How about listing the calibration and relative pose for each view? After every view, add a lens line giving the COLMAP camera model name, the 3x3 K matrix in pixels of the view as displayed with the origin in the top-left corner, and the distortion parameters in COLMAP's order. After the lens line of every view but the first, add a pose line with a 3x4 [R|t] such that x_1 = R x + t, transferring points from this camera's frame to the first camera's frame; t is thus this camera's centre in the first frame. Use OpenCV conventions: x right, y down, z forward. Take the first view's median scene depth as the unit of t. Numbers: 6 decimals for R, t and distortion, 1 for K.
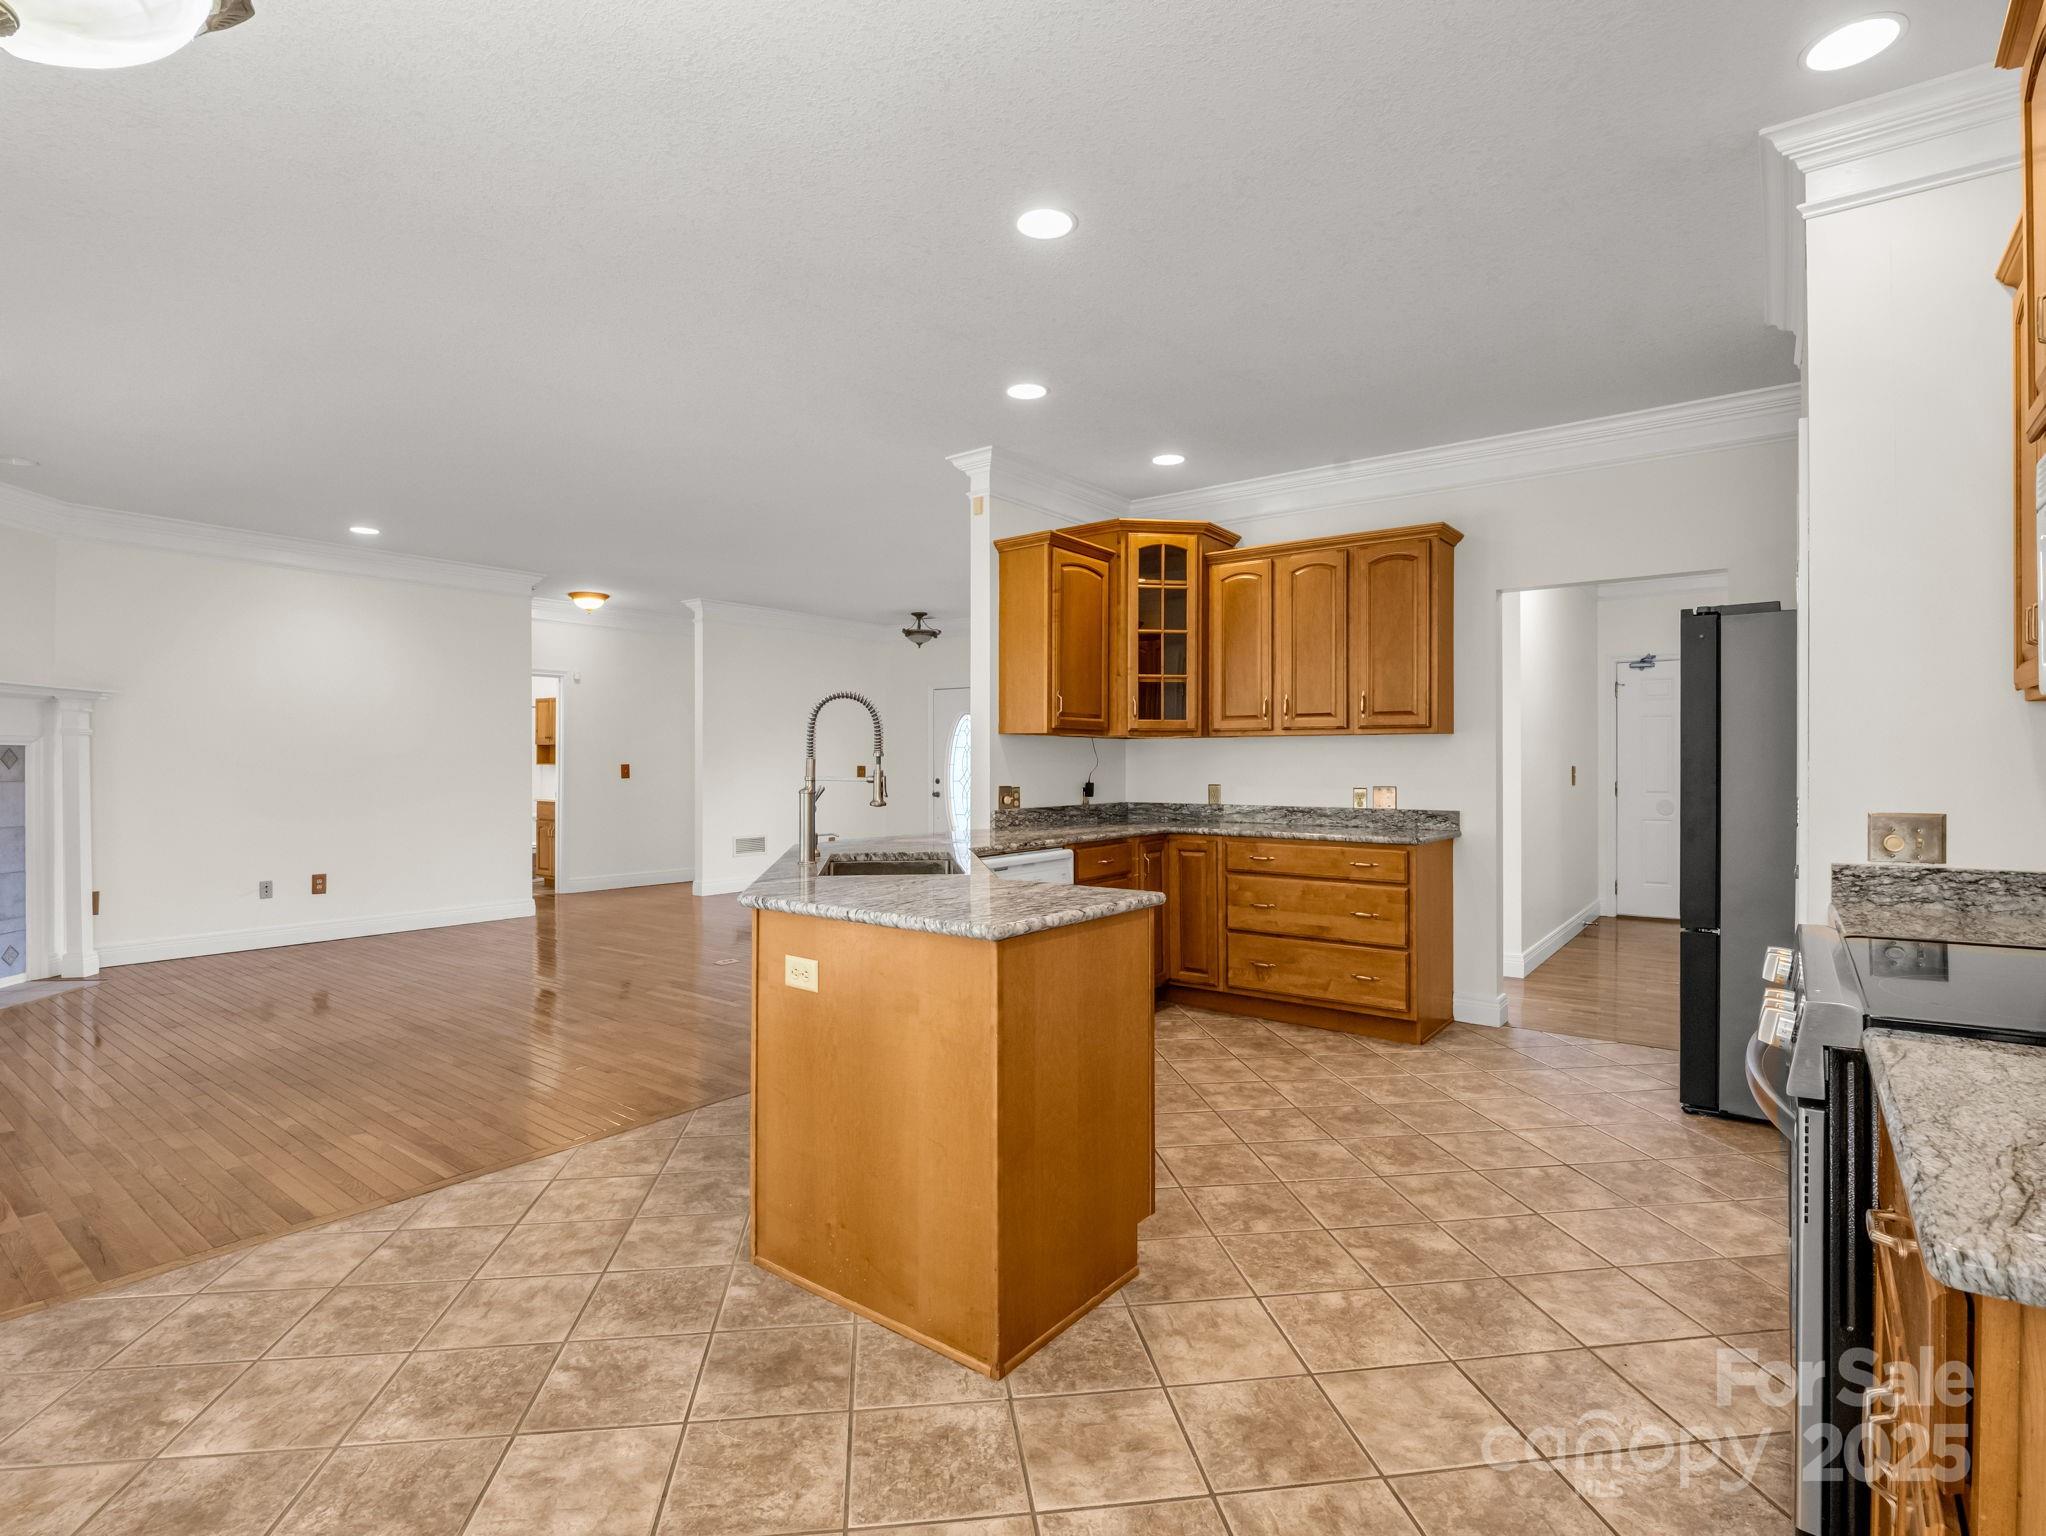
lens RADIAL K [[1032.6, 0, 1023.0], [0, 1032.6, 768.0], [0, 0, 1]] dist [-0.016030, -0.001819]
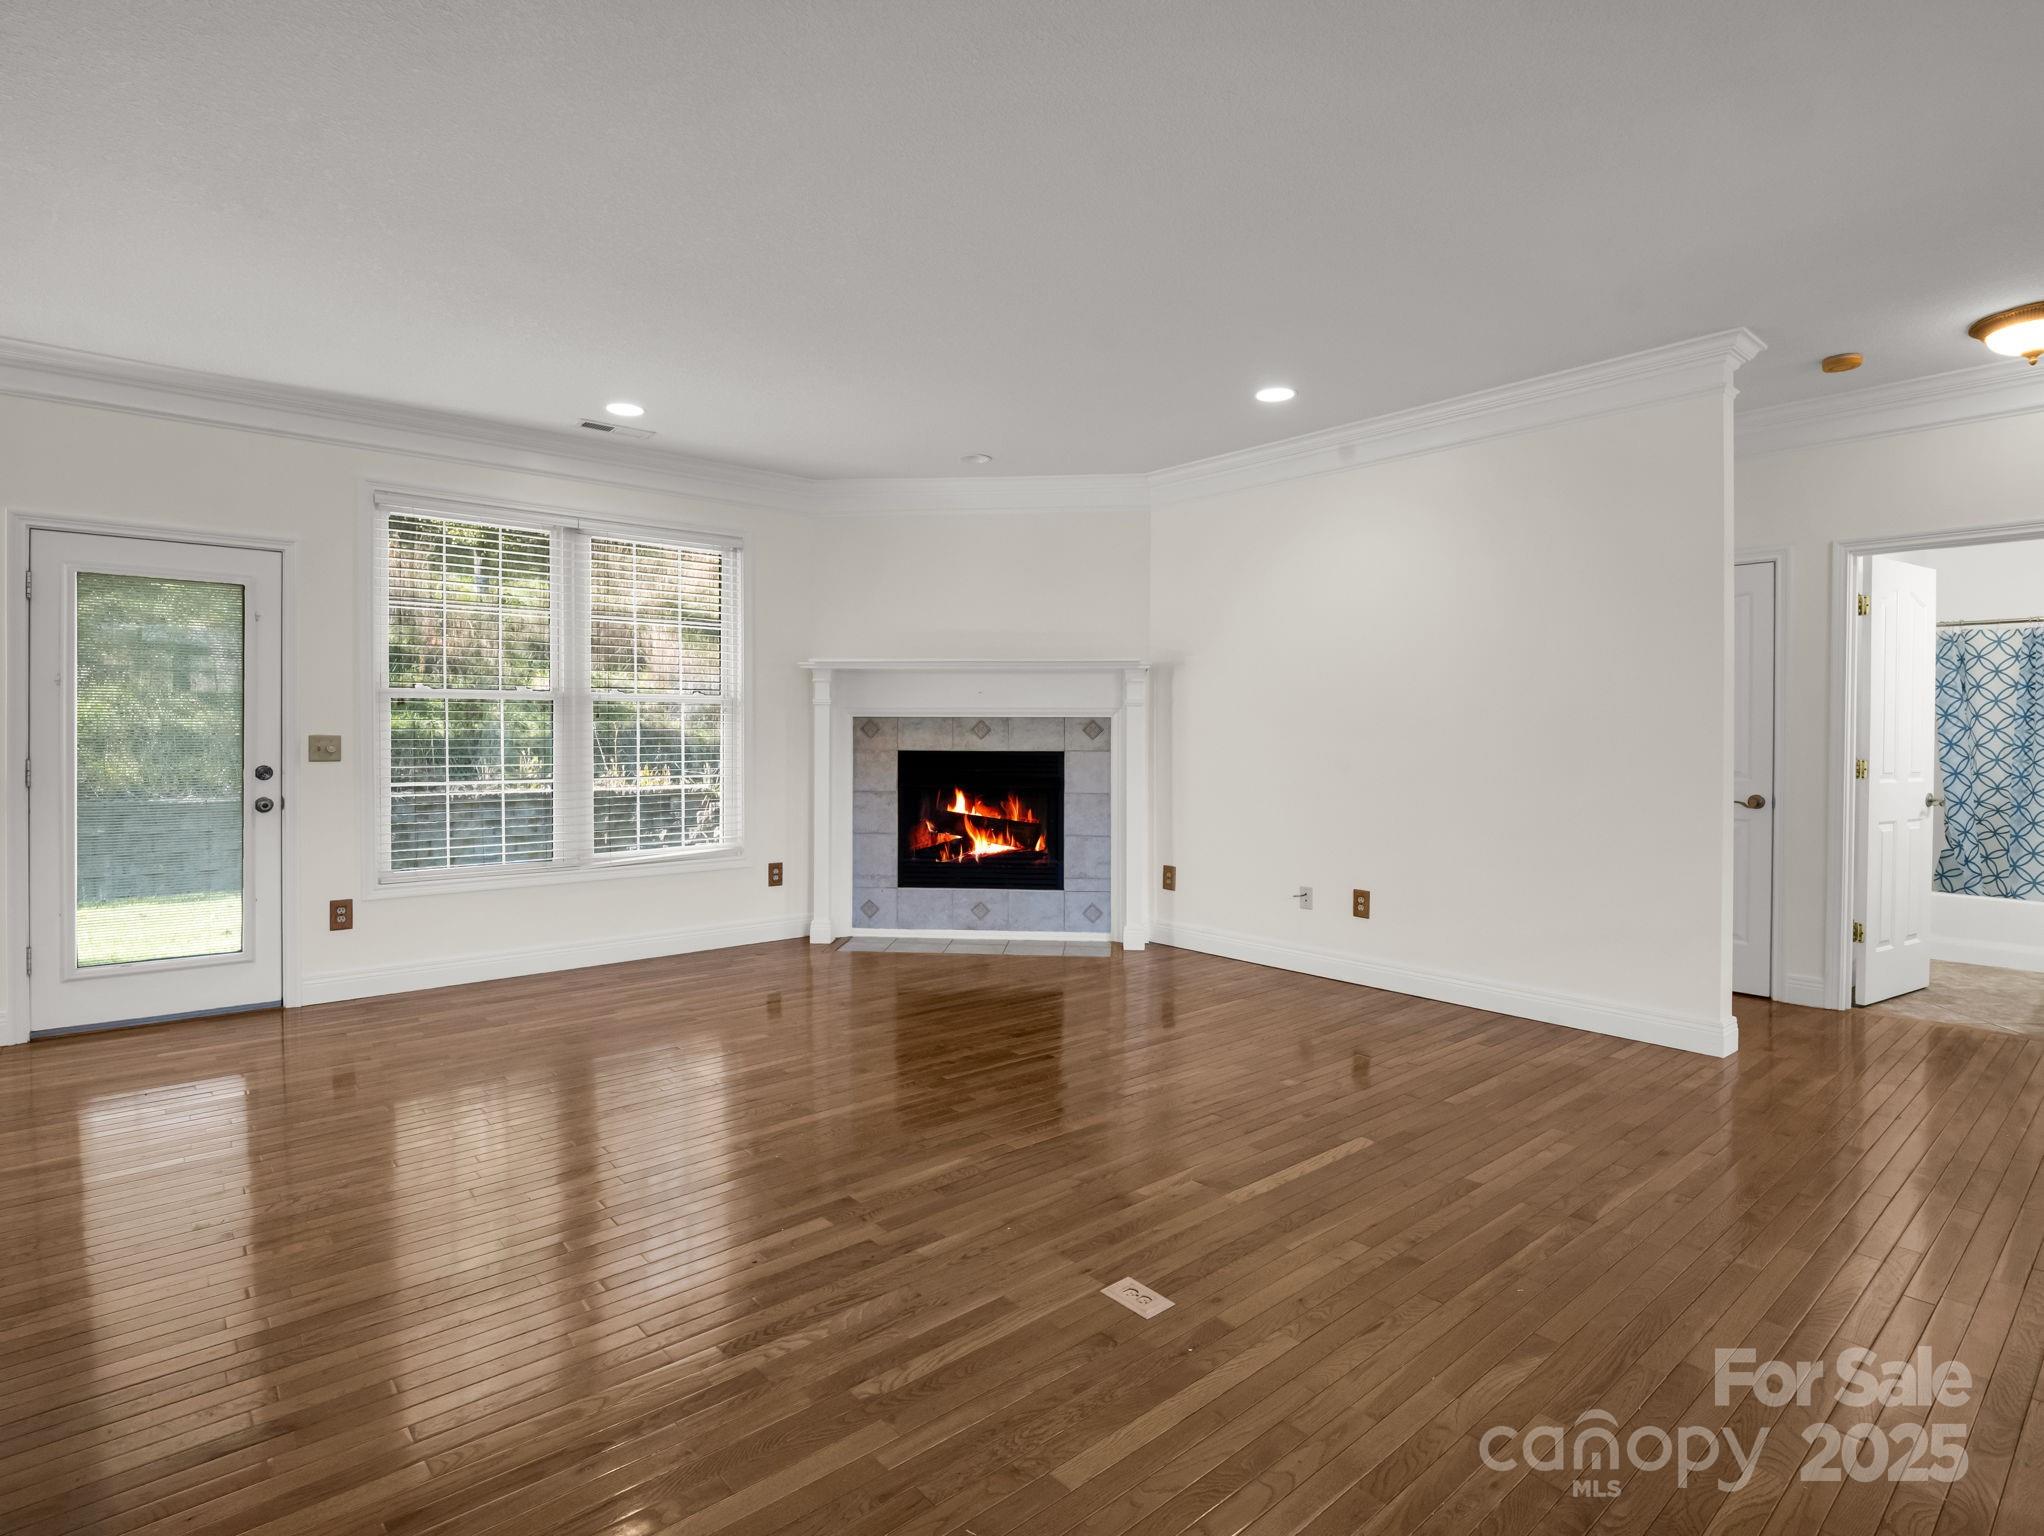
lens RADIAL K [[1019.3, 0, 1024.2], [0, 1019.3, 754.6], [0, 0, 1]] dist [-0.012574, -0.000364]
pose [[-0.208913, 0.023672, -0.977648, 0.052097], [-0.005055, 0.999667, 0.025285, -0.007390], [0.977921, 0.010225, -0.208724, 0.915438]]
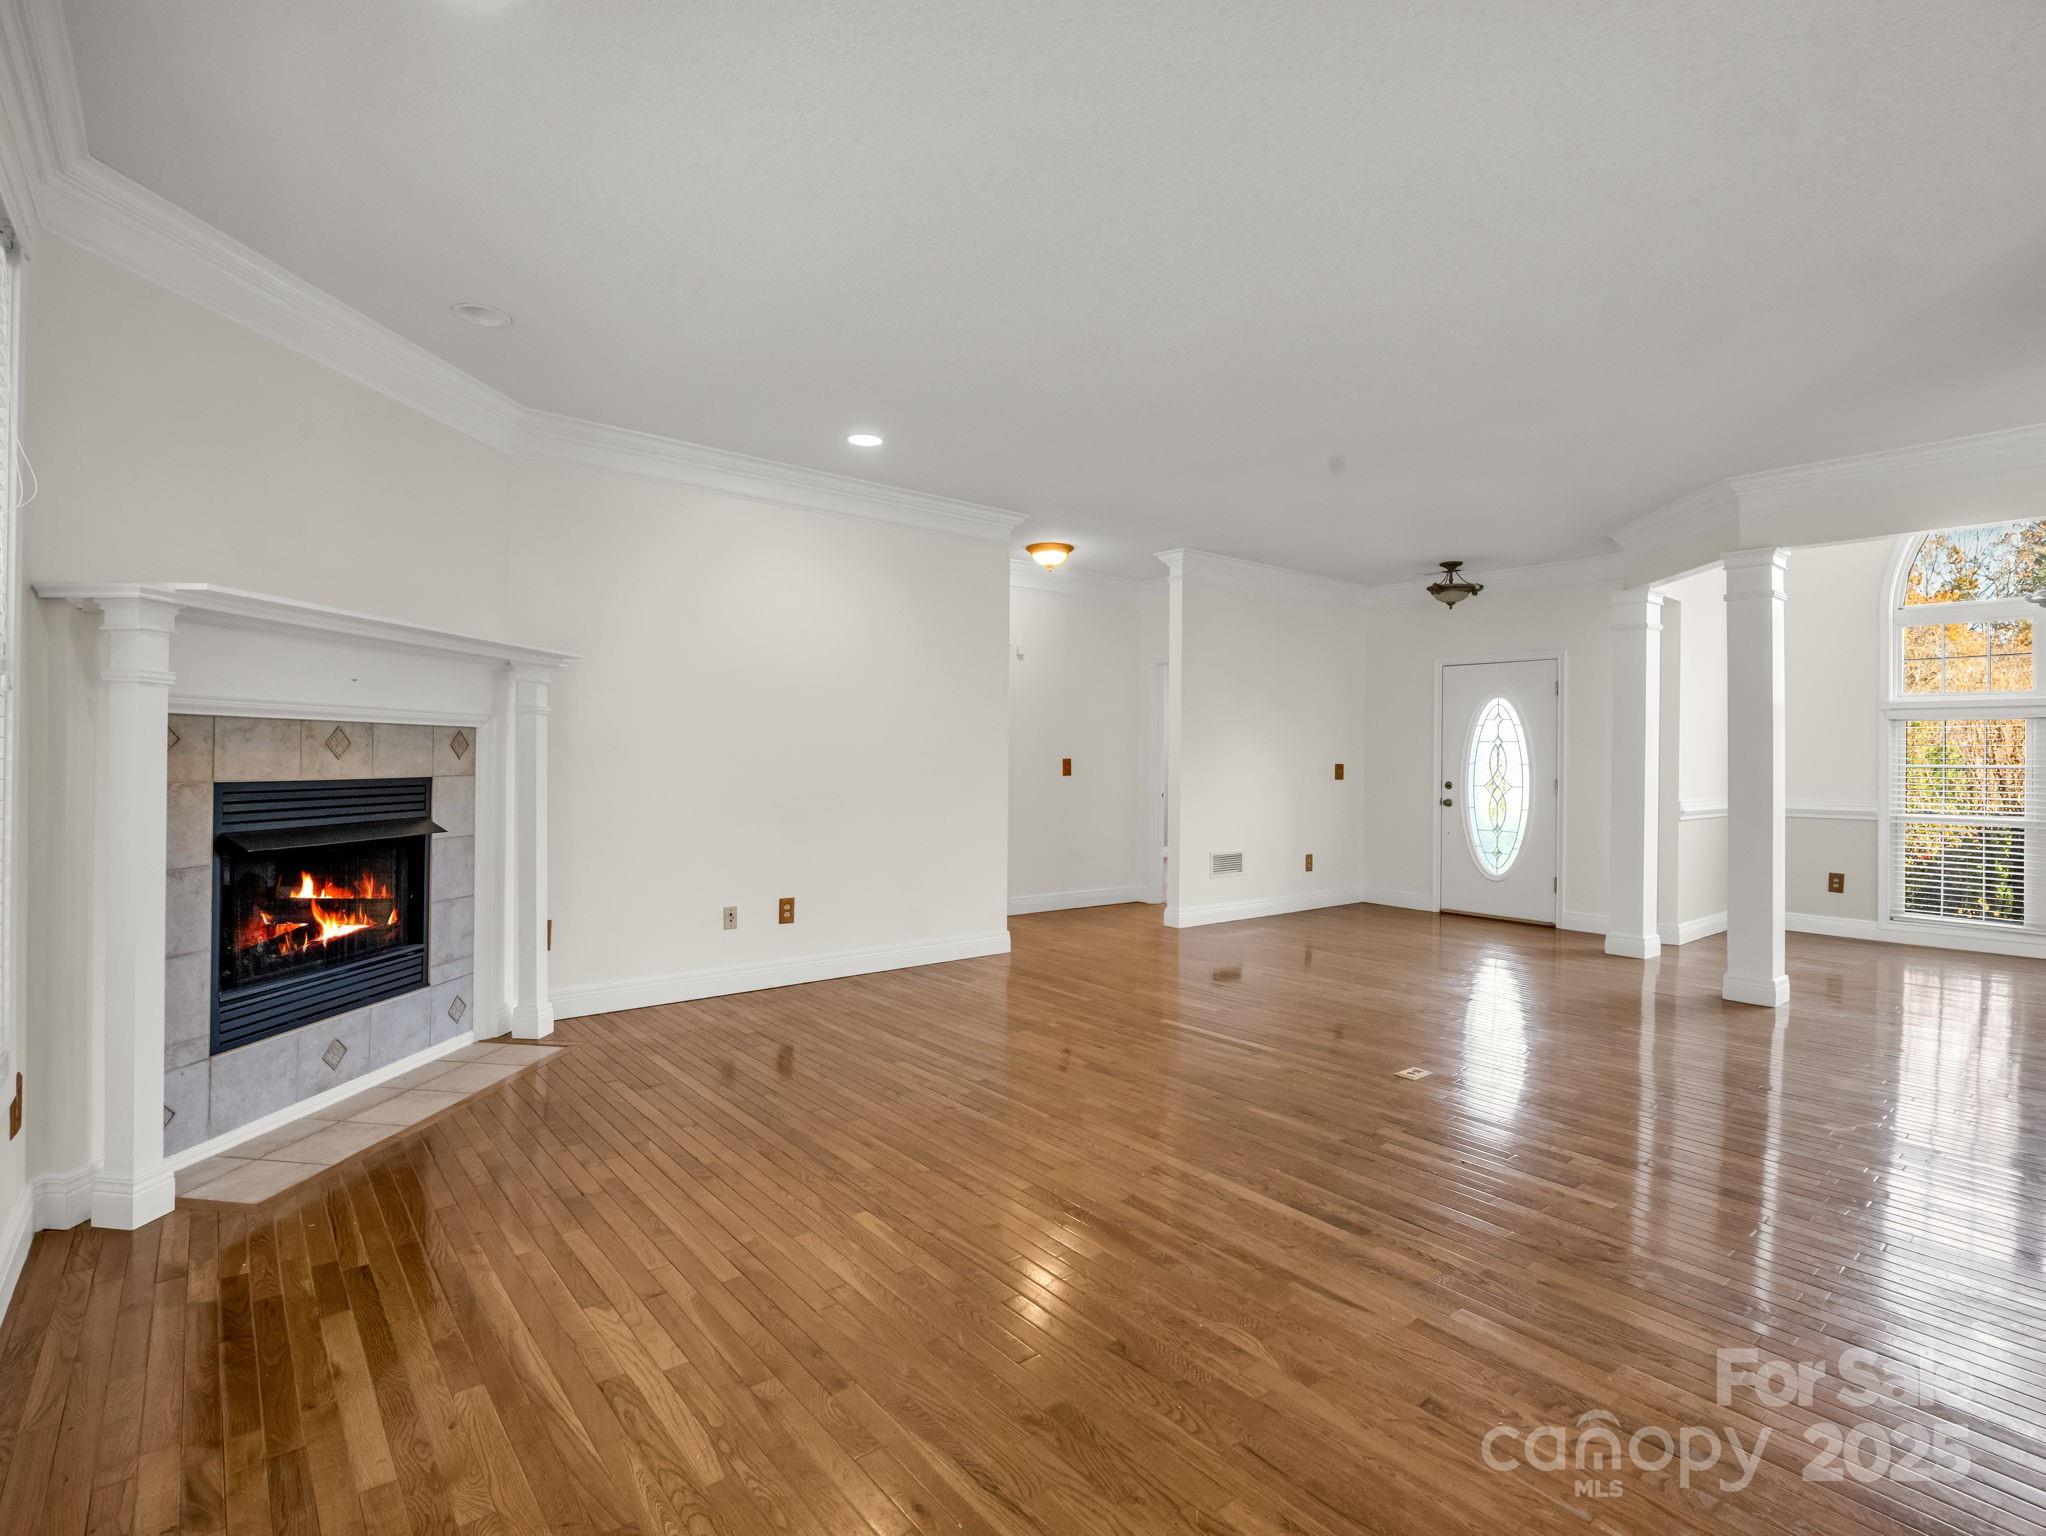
lens RADIAL K [[1026.3, 0, 1021.1], [0, 1026.3, 759.9], [0, 0, 1]] dist [0.001937, -0.000530]
pose [[0.971702, 0.011935, -0.235908, -0.334081], [-0.012554, 0.999921, -0.001119, -0.001706], [0.235876, 0.004049, 0.971775, 0.289381]]
